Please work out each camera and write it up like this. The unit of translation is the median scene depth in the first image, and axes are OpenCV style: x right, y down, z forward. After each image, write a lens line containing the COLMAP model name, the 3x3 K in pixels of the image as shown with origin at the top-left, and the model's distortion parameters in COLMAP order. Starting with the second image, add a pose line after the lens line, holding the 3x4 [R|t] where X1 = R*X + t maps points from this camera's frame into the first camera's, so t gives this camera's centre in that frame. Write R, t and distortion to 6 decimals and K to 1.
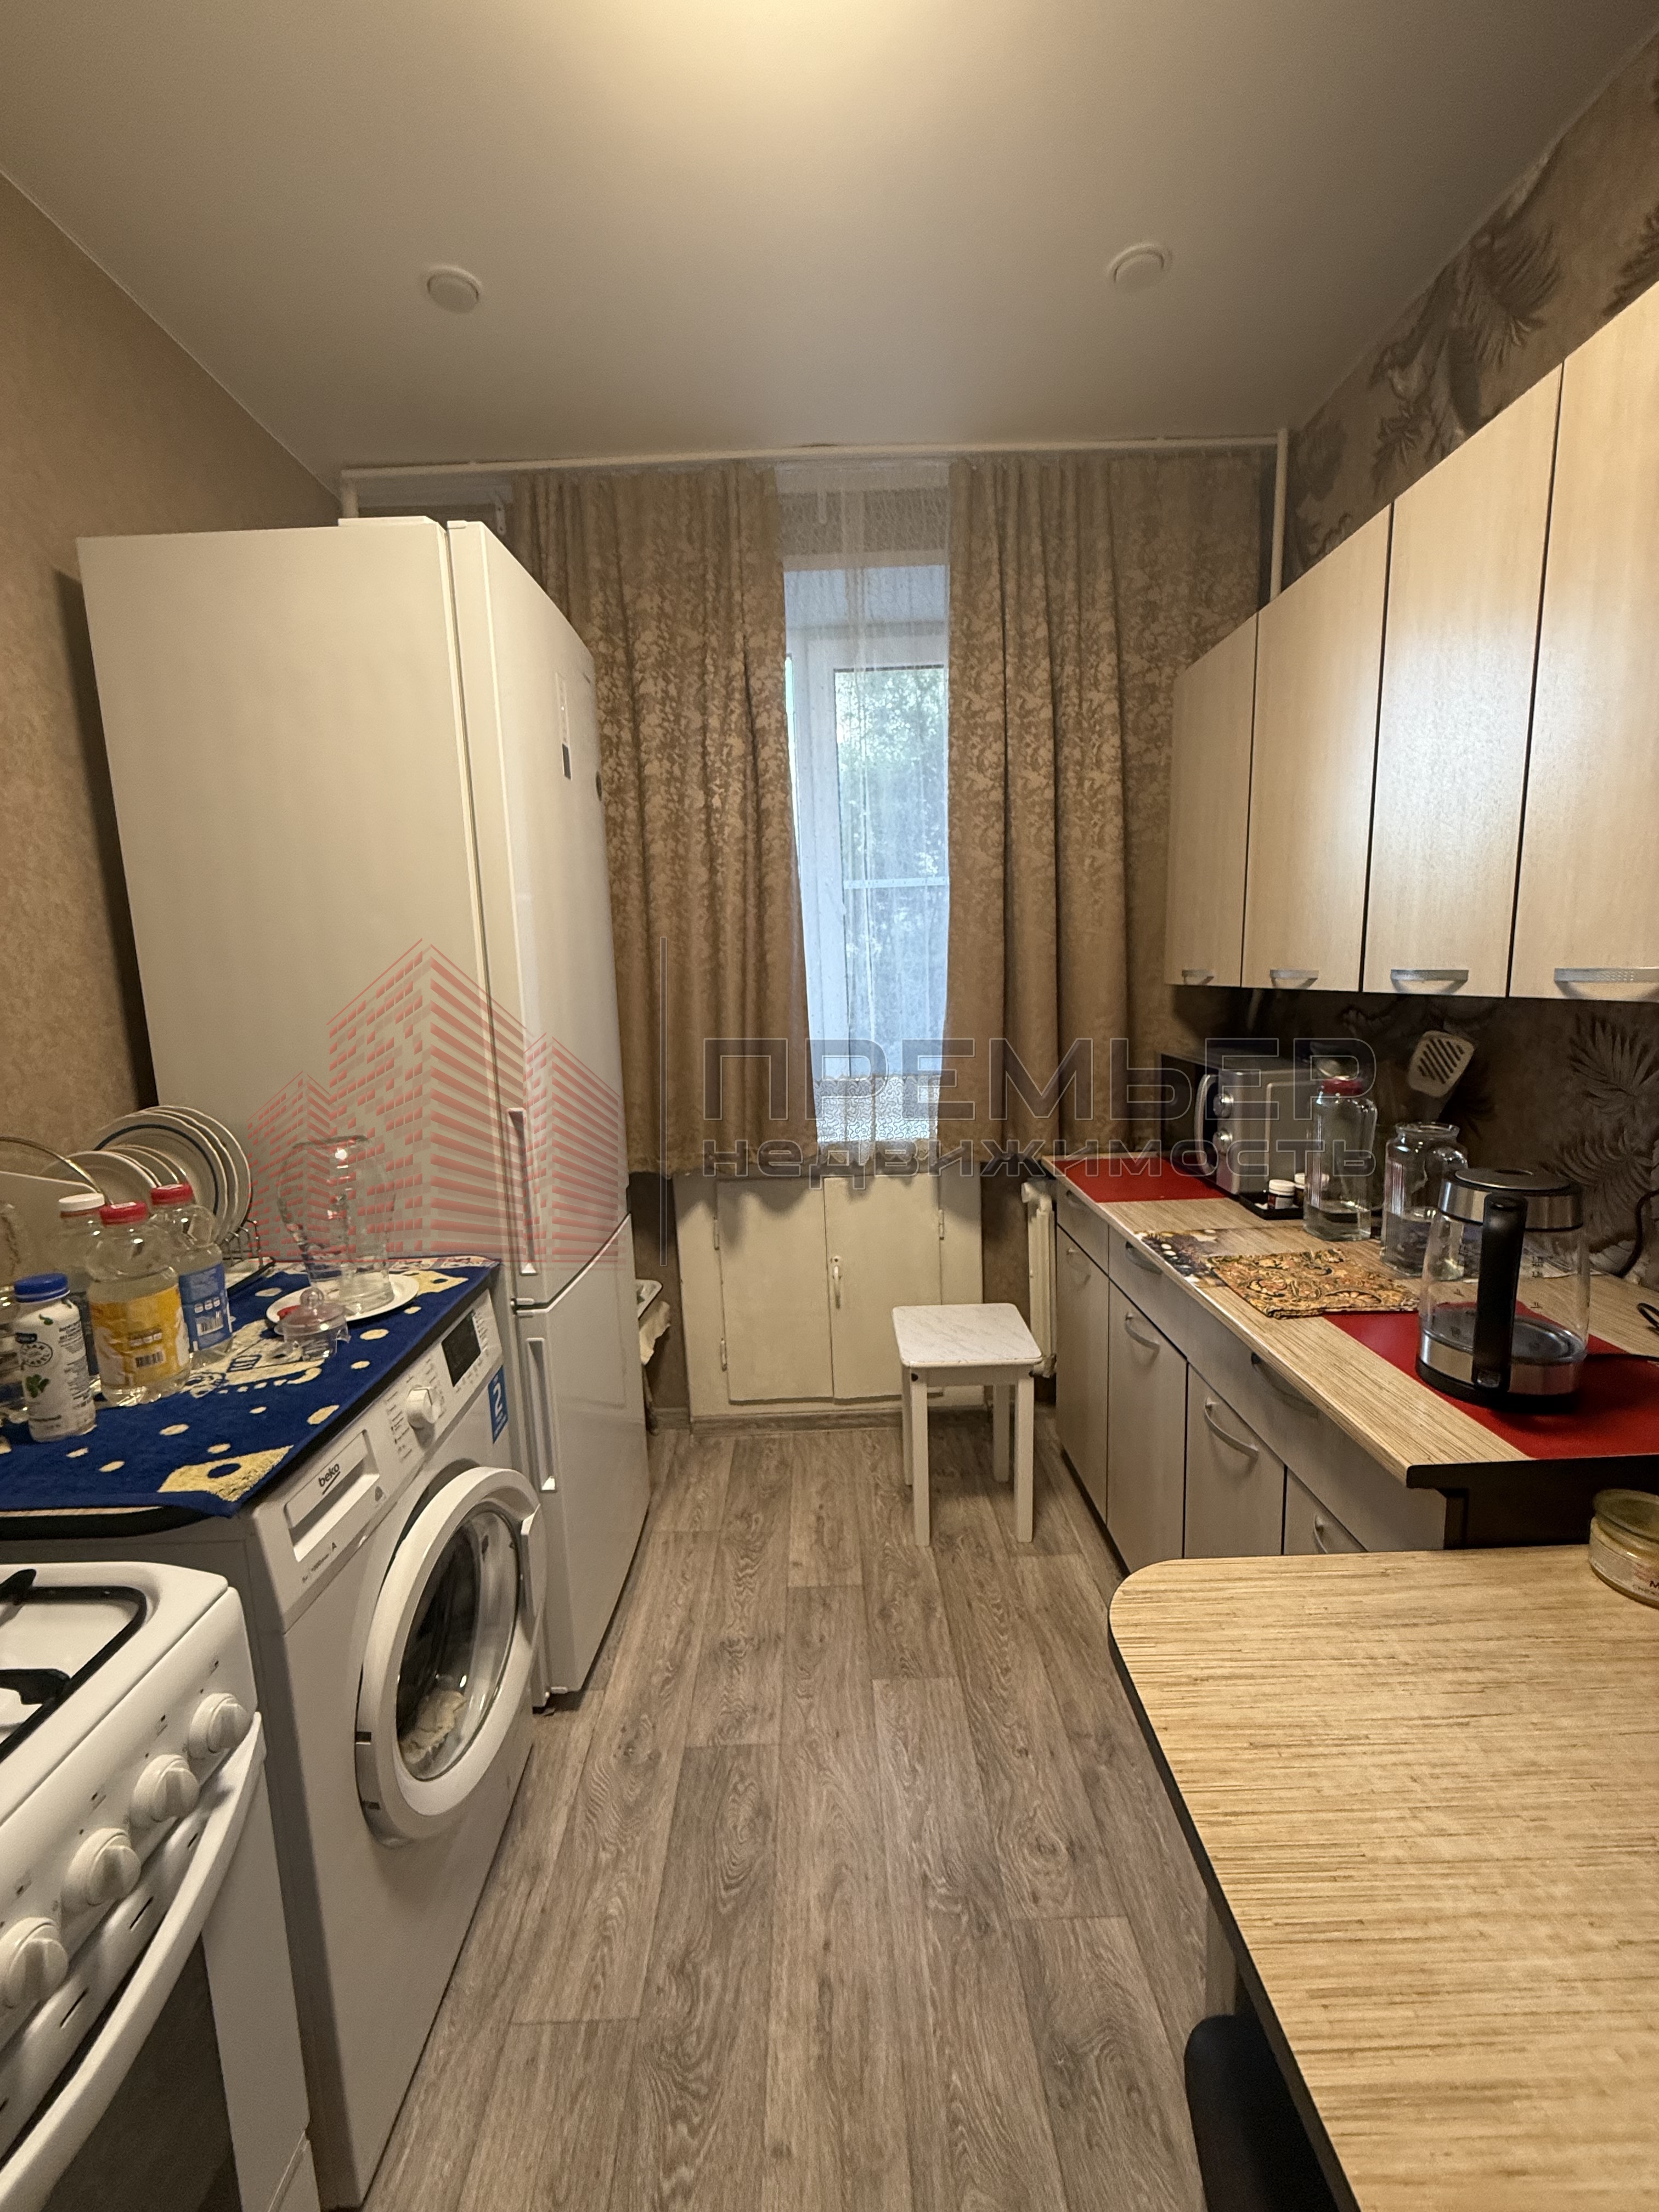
lens RADIAL K [[882.9, 0, 829.5], [0, 882.9, 1106.0], [0, 0, 1]] dist [0.001297, -0.000178]
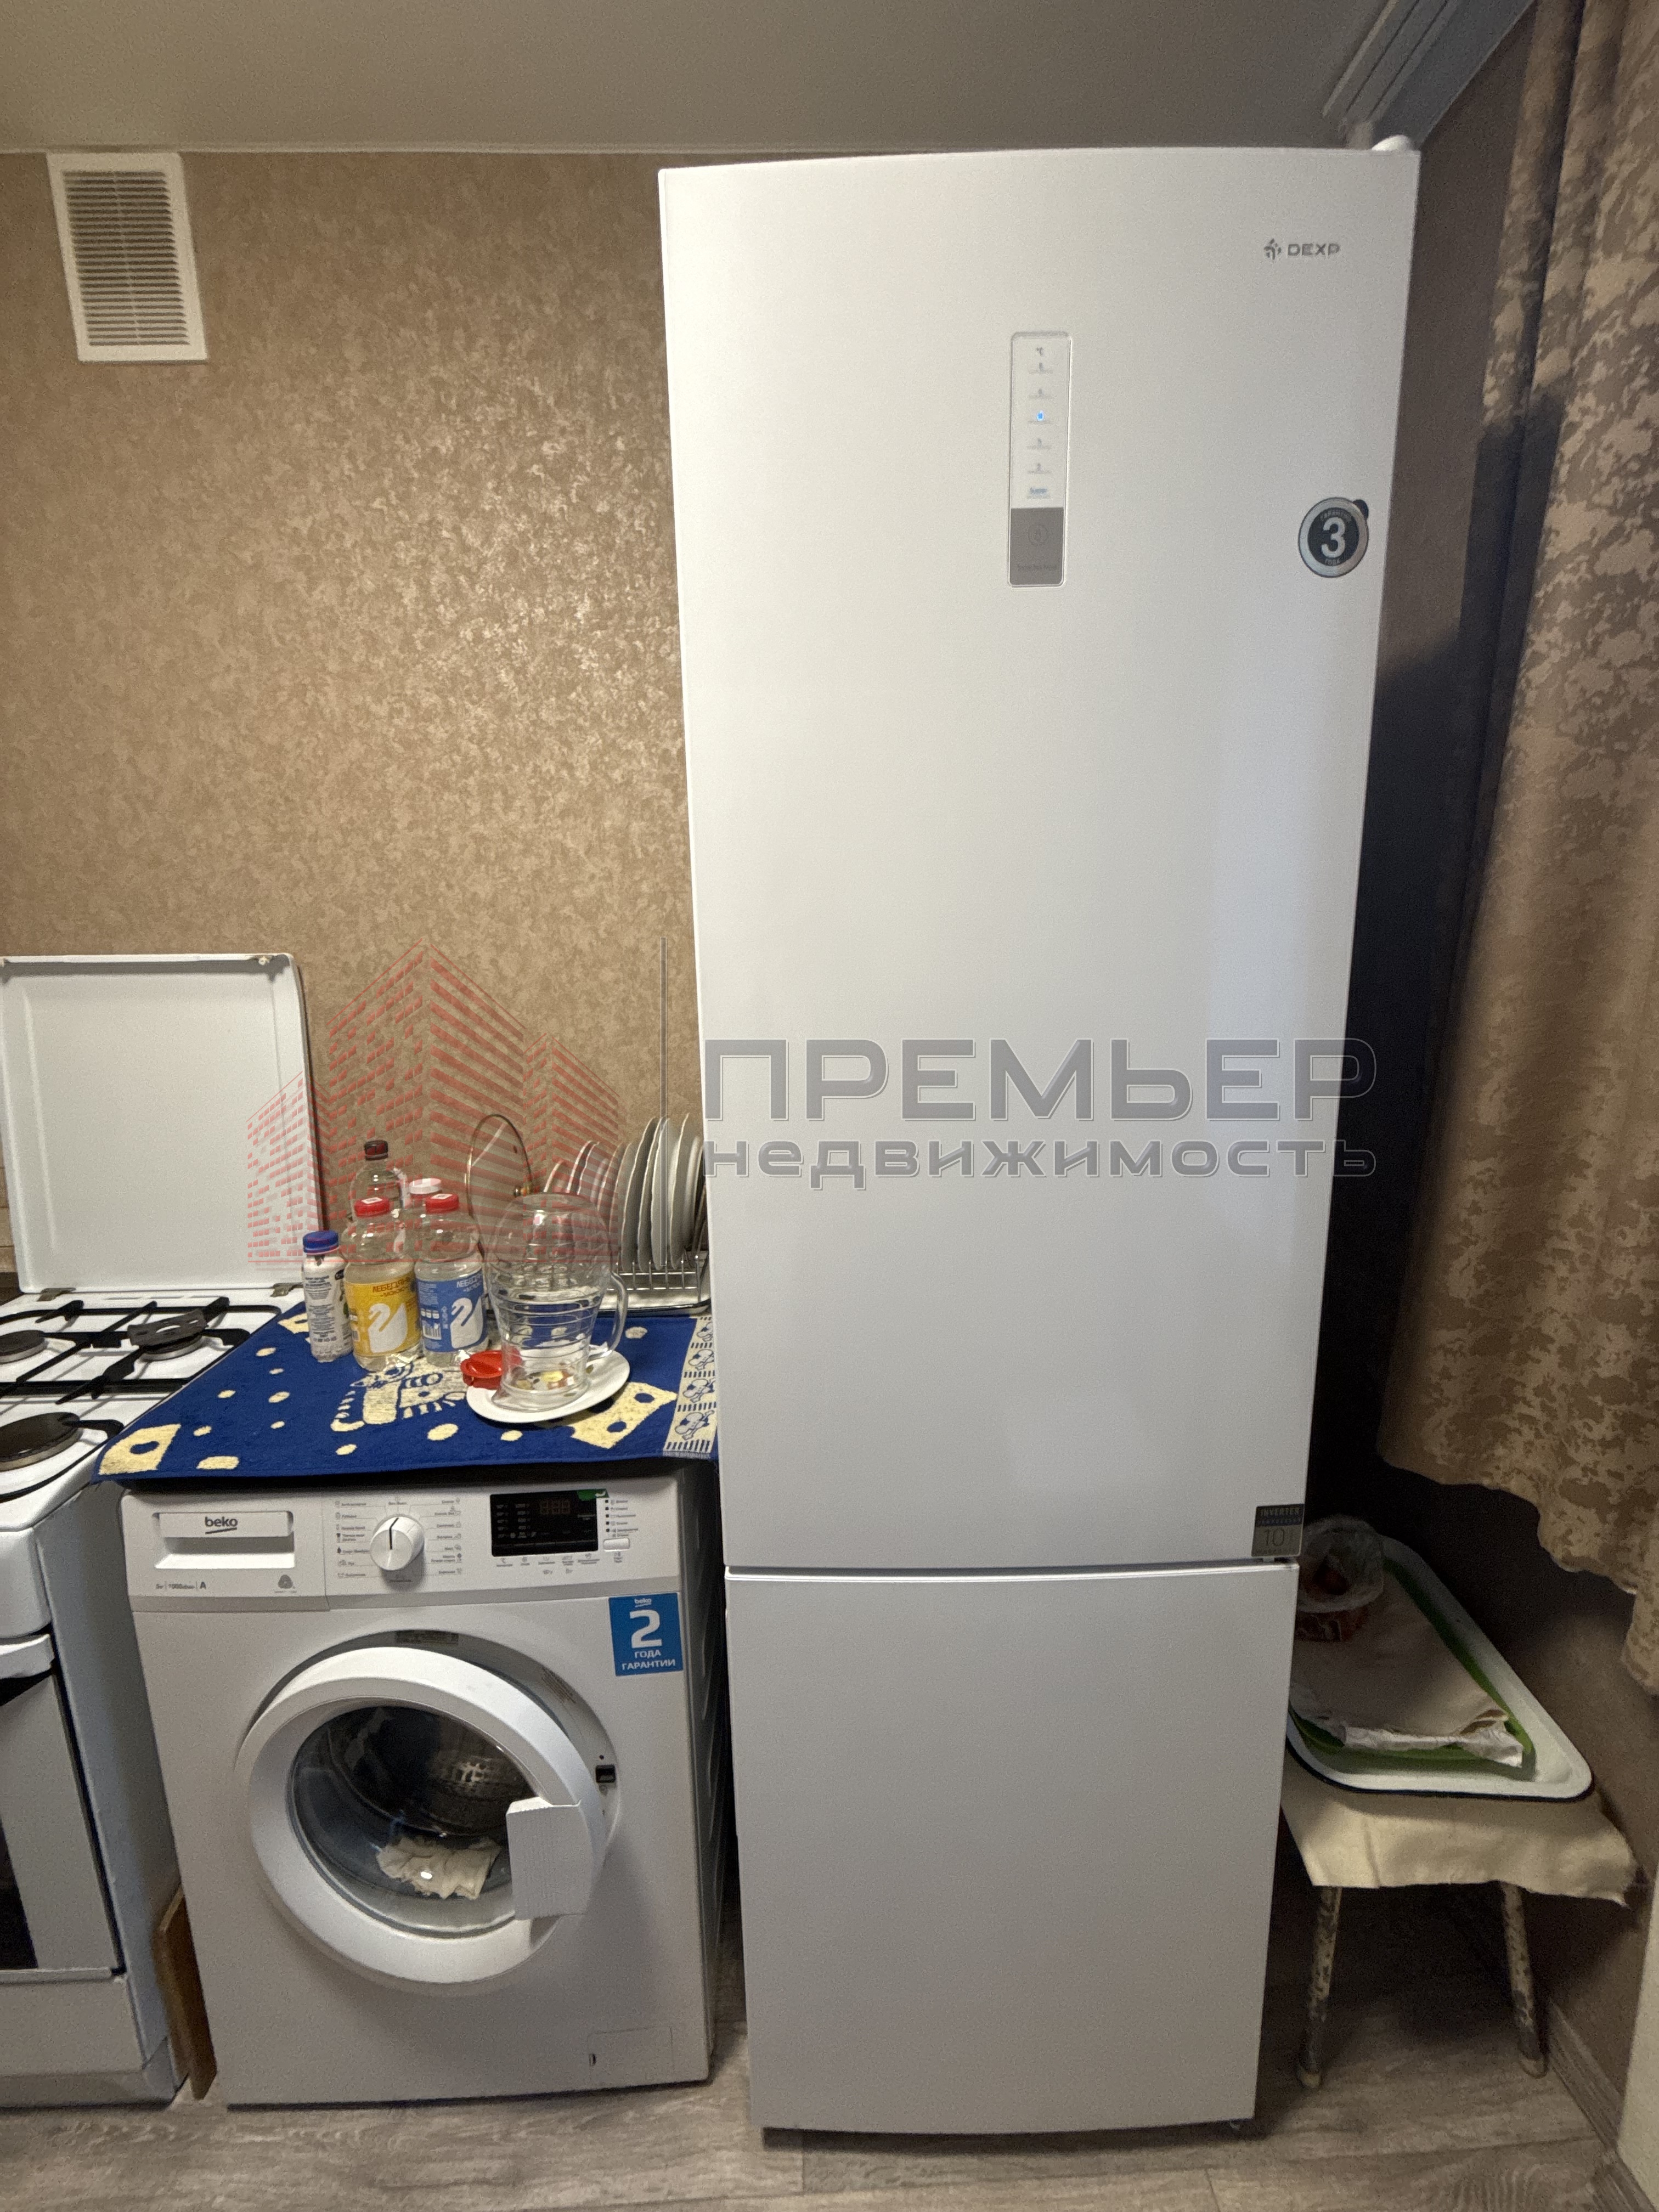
lens RADIAL K [[882.9, 0, 829.5], [0, 882.9, 1106.0], [0, 0, 1]] dist [0.001297, -0.000178]
pose [[0.012970, 0.214607, -0.976614, 0.218425], [-0.136753, 0.967900, 0.210876, -0.235439], [0.990520, 0.130820, 0.041902, 1.082569]]
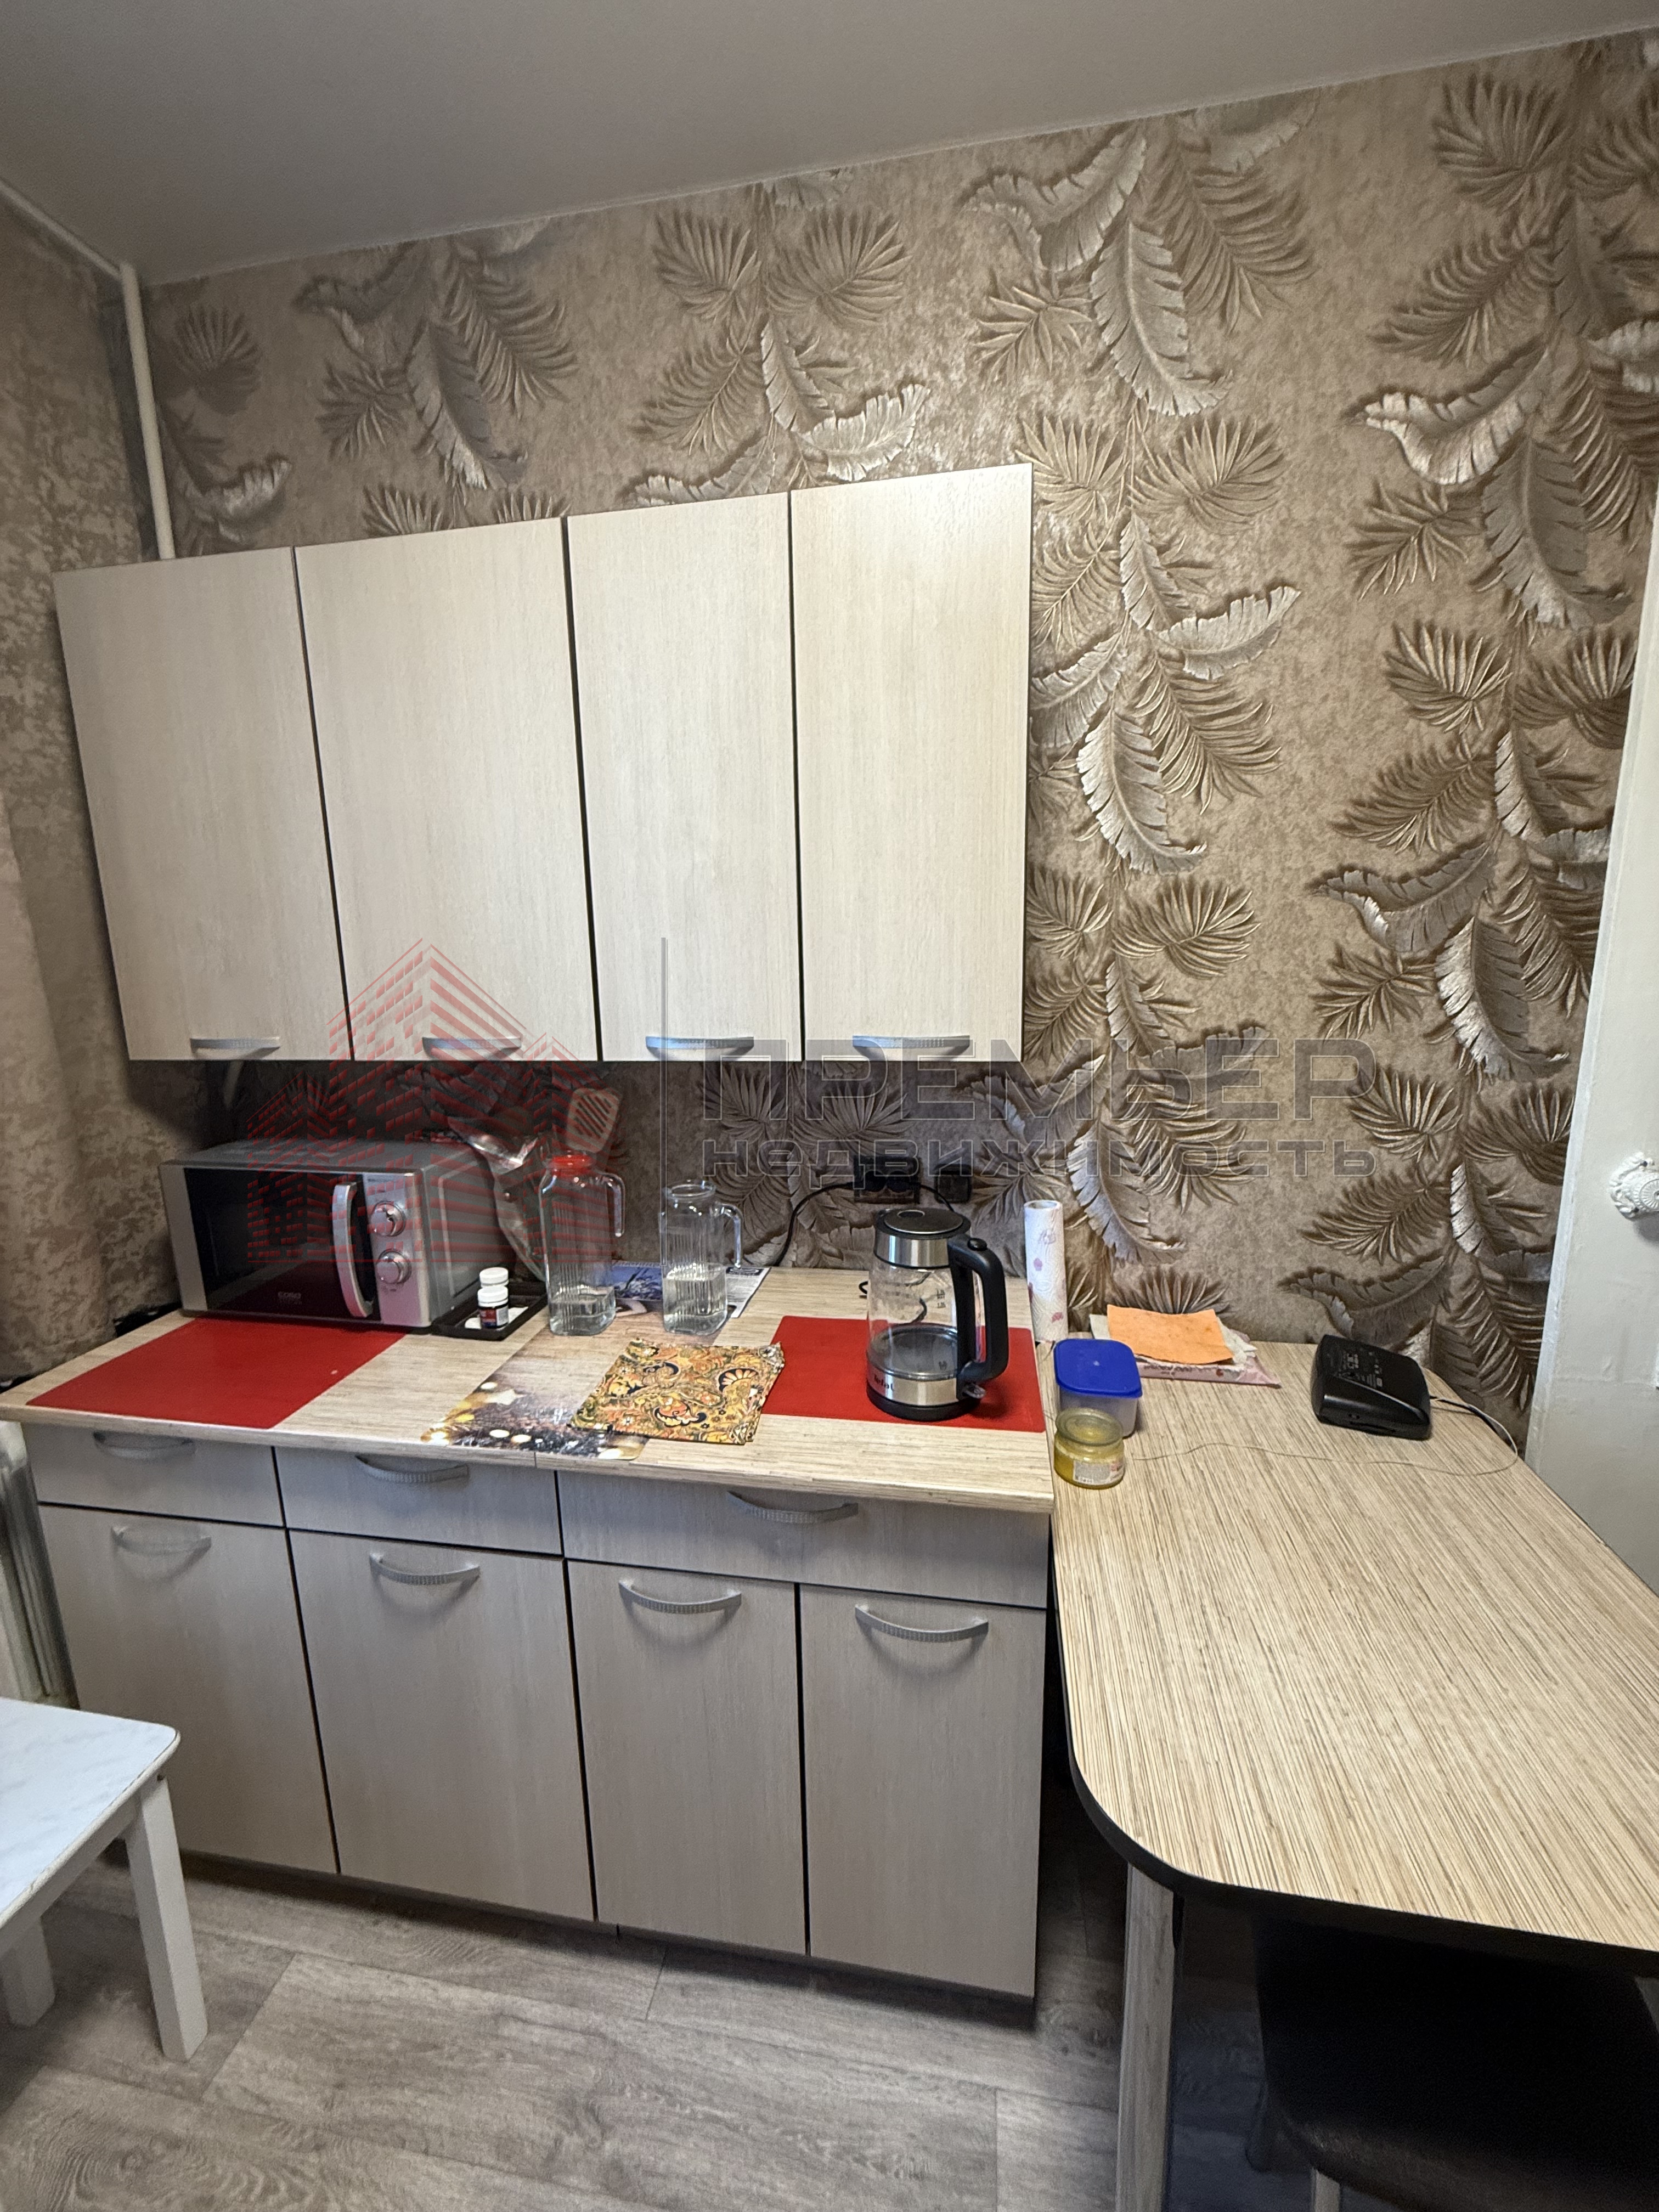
lens RADIAL K [[881.9, 0, 829.5], [0, 881.9, 1106.0], [0, 0, 1]] dist [0.000065, -0.000154]
pose [[0.182119, -0.156025, 0.970819, -0.245238], [0.167084, 0.977882, 0.125816, -0.159804], [-0.968977, 0.139295, 0.204160, 0.598363]]
